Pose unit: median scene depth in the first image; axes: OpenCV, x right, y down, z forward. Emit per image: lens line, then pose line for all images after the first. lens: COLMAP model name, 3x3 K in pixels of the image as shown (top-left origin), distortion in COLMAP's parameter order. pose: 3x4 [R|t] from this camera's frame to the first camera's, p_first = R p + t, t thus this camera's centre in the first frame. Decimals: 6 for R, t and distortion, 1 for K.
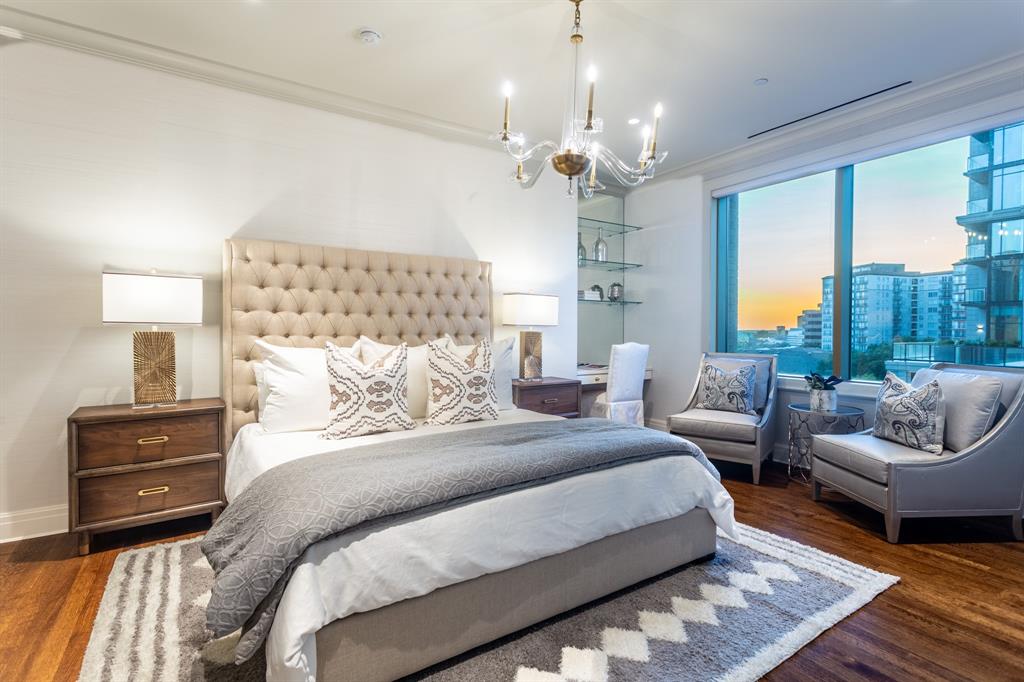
lens RADIAL K [[489.7, 0, 515.5], [0, 489.7, 336.8], [0, 0, 1]] dist [0.004852, 0.000618]
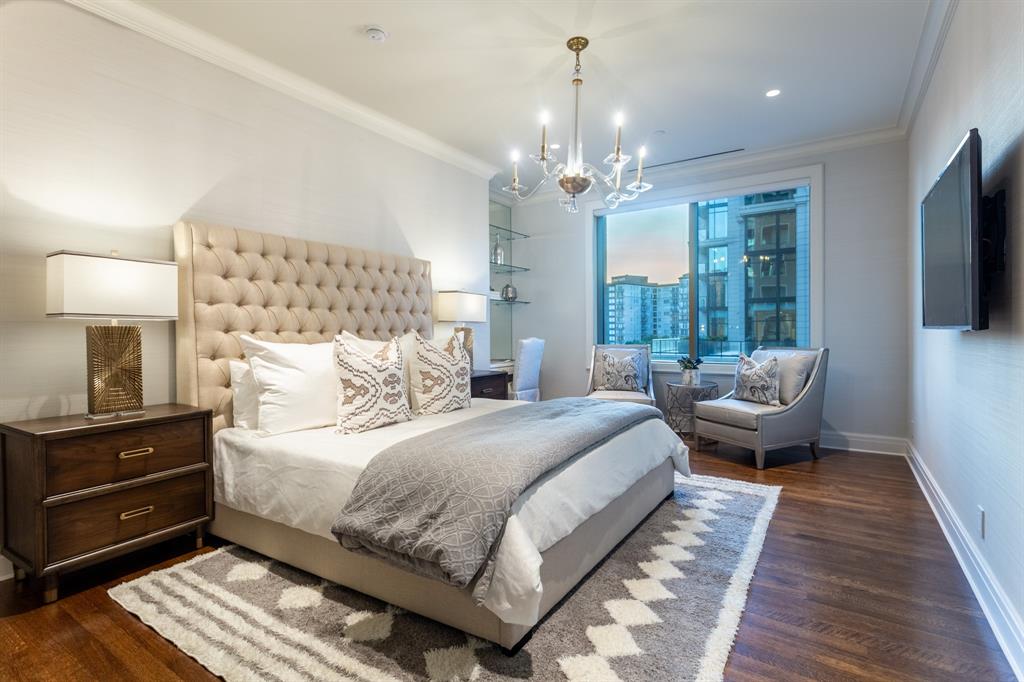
lens RADIAL K [[489.7, 0, 515.5], [0, 489.7, 336.8], [0, 0, 1]] dist [0.004852, 0.000618]
pose [[0.917608, -0.012769, 0.397281, -0.443256], [0.014278, 0.999898, -0.000839, 0.018116], [-0.397229, 0.006443, 0.917697, -0.041943]]
